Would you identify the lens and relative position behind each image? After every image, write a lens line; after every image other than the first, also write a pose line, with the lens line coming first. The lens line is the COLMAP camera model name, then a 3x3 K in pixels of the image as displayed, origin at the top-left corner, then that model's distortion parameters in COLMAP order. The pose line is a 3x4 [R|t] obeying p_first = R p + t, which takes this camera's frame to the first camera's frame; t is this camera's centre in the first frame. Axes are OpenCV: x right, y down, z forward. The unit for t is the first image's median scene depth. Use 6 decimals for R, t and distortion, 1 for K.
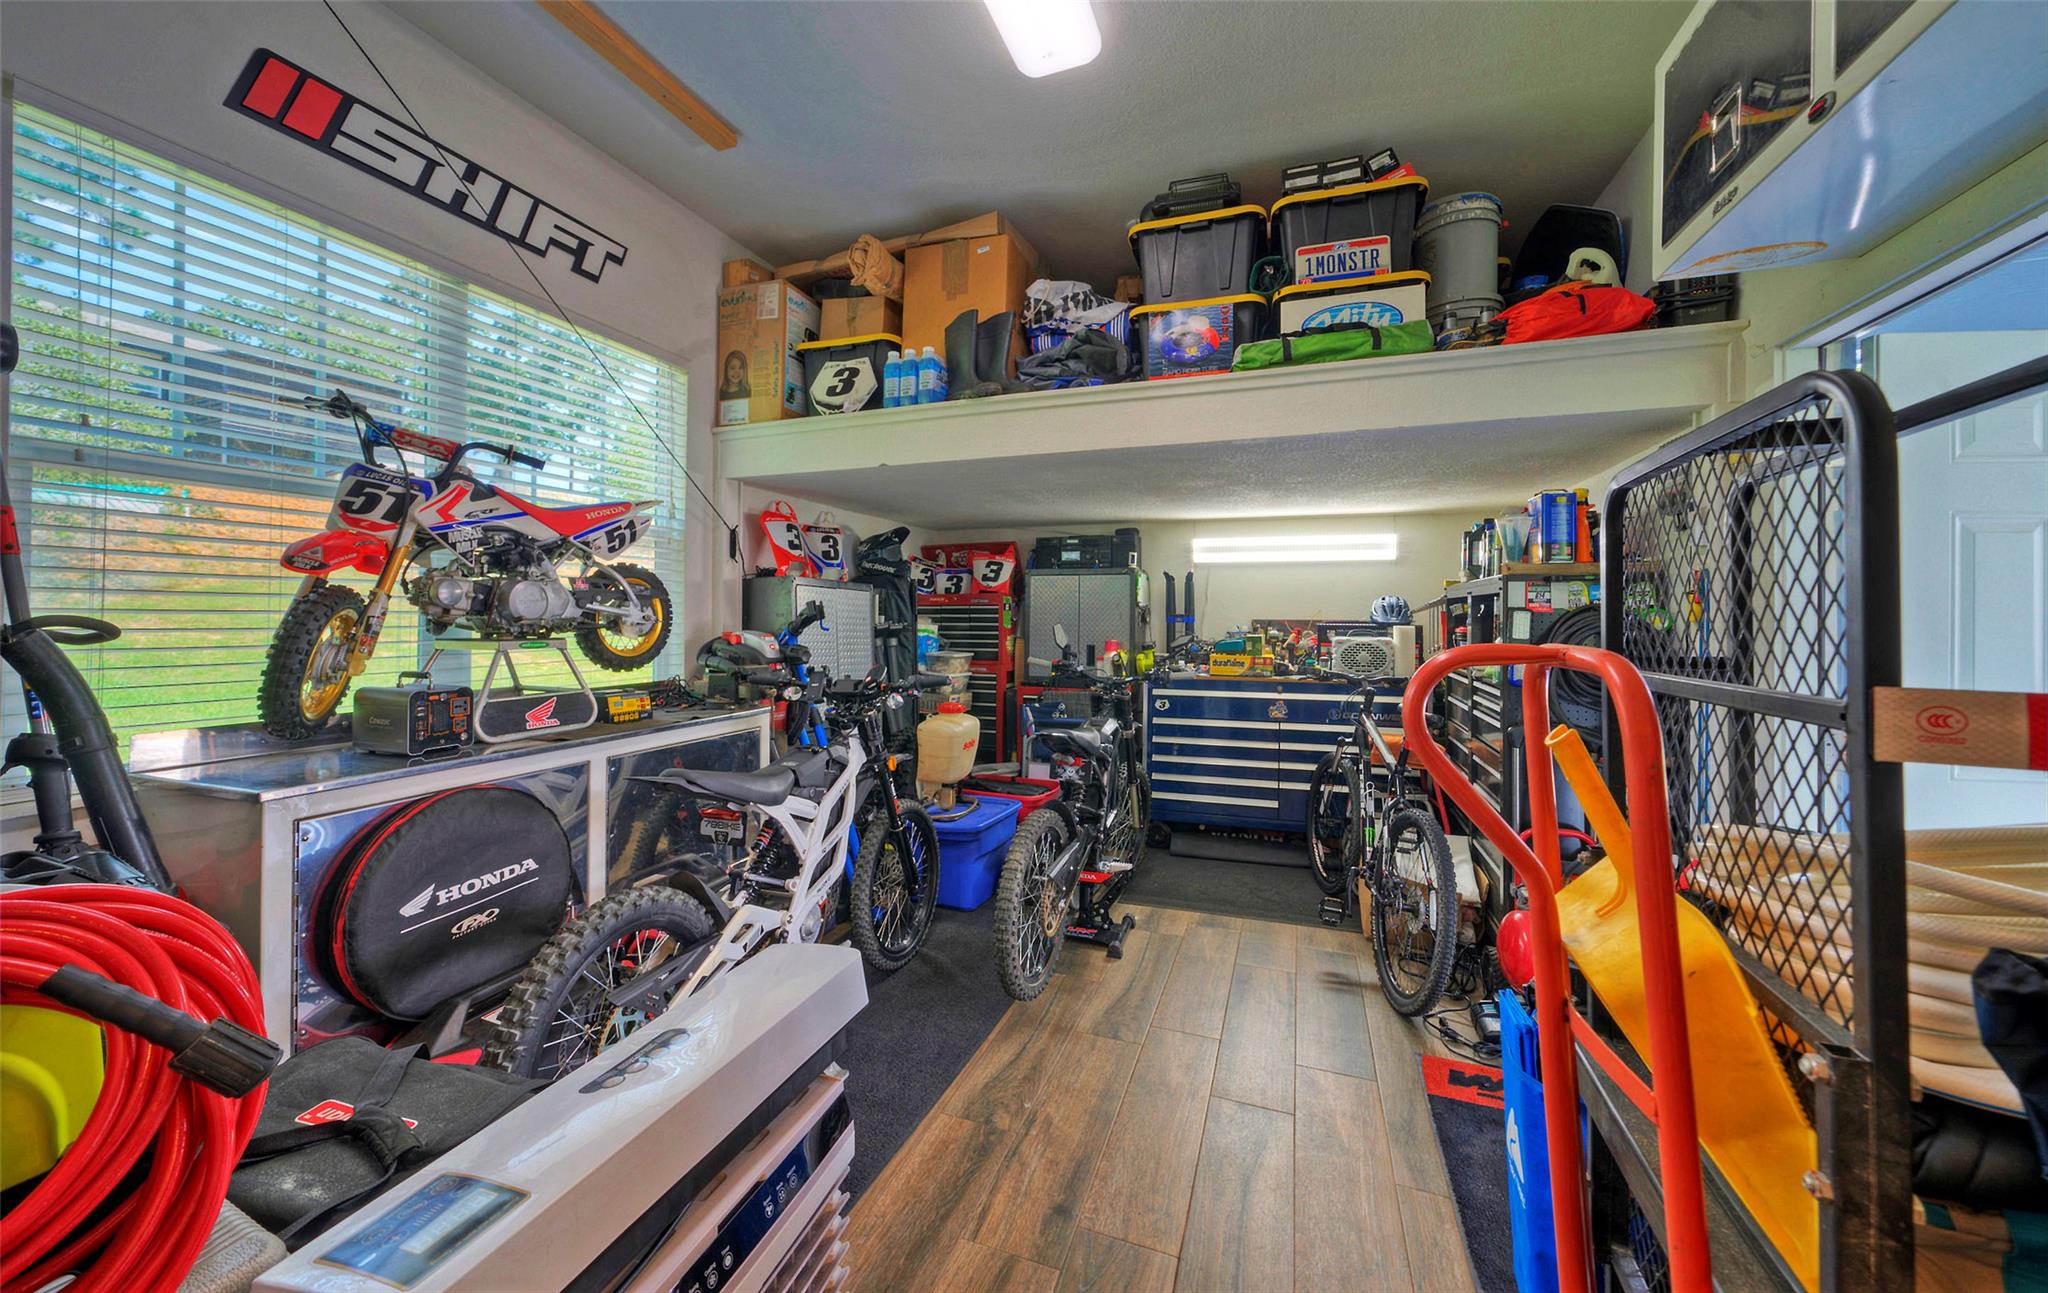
lens RADIAL K [[735.1, 0, 944.1], [0, 735.1, 605.9], [0, 0, 1]] dist [0.021024, 0.000018]
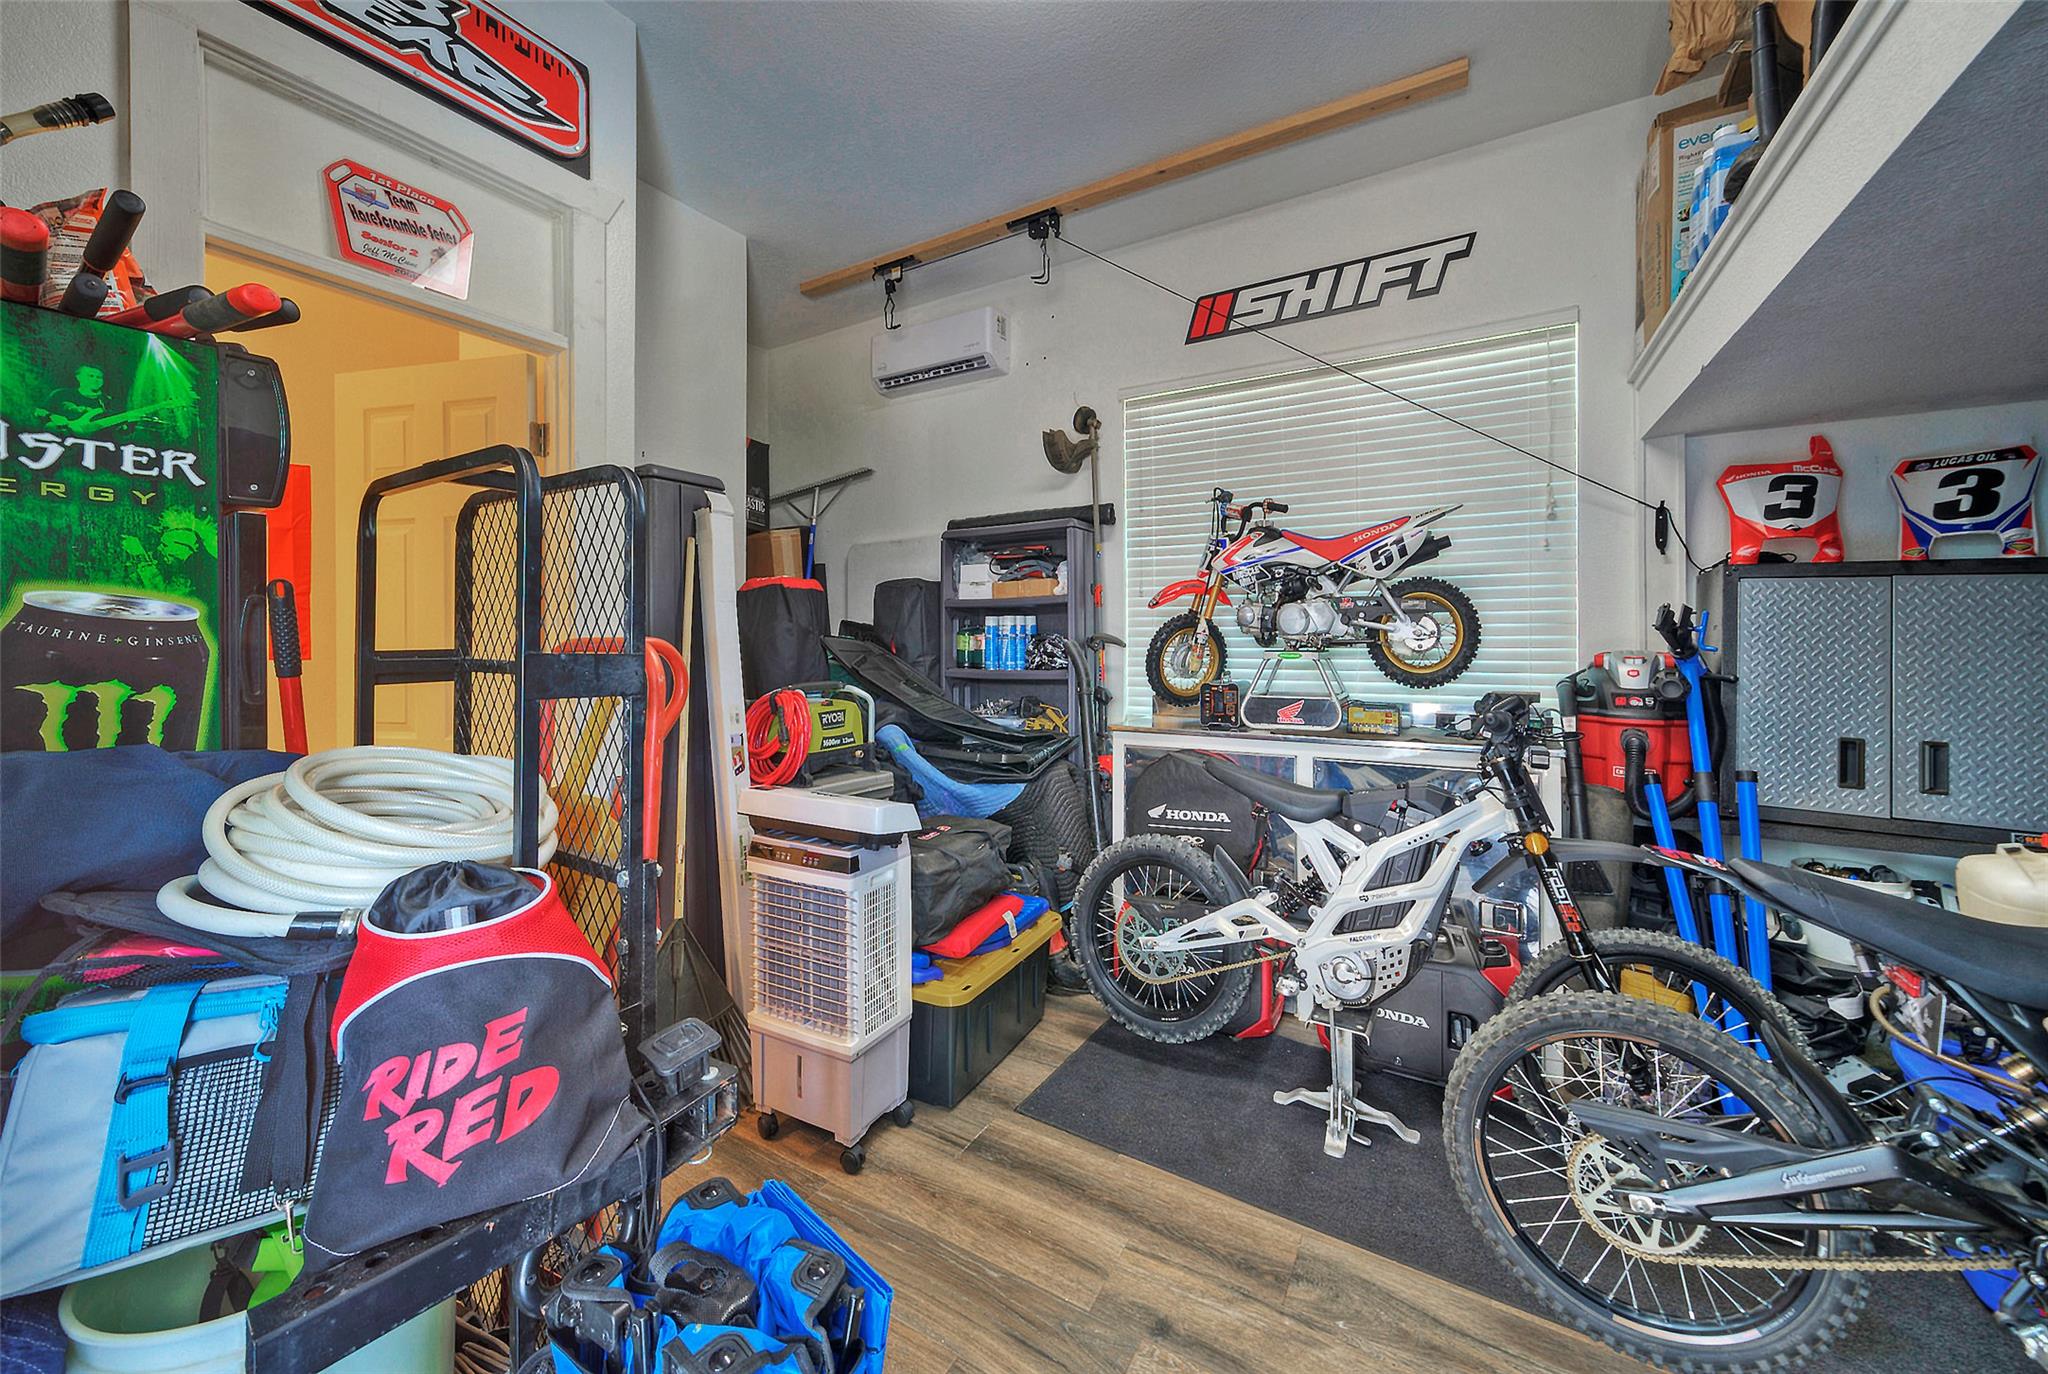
lens RADIAL K [[789.8, 0, 1021.8], [0, 789.8, 641.6], [0, 0, 1]] dist [0.000170, 0.000042]
pose [[-0.118018, -0.005868, -0.992994, 0.745100], [0.011348, 0.999909, -0.007257, 0.031595], [0.992947, -0.012125, -0.117941, 0.672380]]
